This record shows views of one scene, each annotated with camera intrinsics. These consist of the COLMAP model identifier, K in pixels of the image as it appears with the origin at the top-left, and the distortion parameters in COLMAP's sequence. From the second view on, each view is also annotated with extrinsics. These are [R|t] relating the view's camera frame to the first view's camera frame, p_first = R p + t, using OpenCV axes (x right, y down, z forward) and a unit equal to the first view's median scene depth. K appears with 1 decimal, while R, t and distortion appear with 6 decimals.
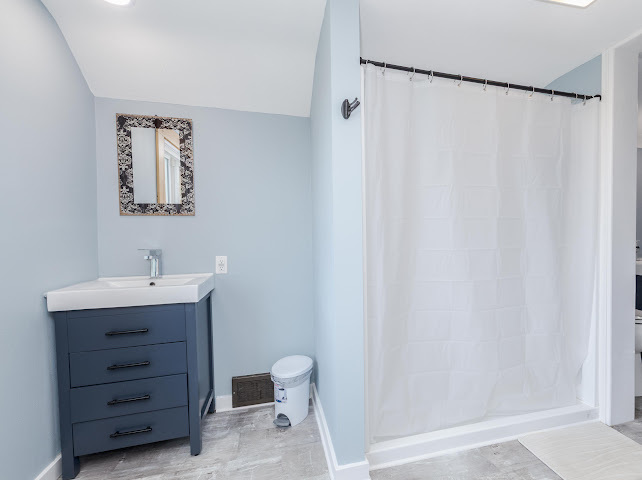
lens RADIAL K [[306.8, 0, 321.0], [0, 306.8, 240.0], [0, 0, 1]] dist [0.001280, -0.000027]
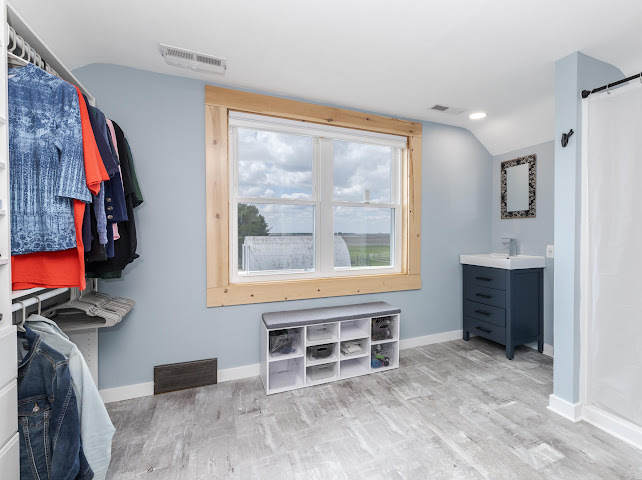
lens RADIAL K [[306.8, 0, 321.0], [0, 306.8, 240.0], [0, 0, 1]] dist [0.001280, -0.000027]
pose [[0.031038, 0.038238, -0.998787, 1.098334], [-0.021576, 0.999061, 0.037578, -0.002587], [0.999285, 0.020383, 0.031833, -0.099801]]
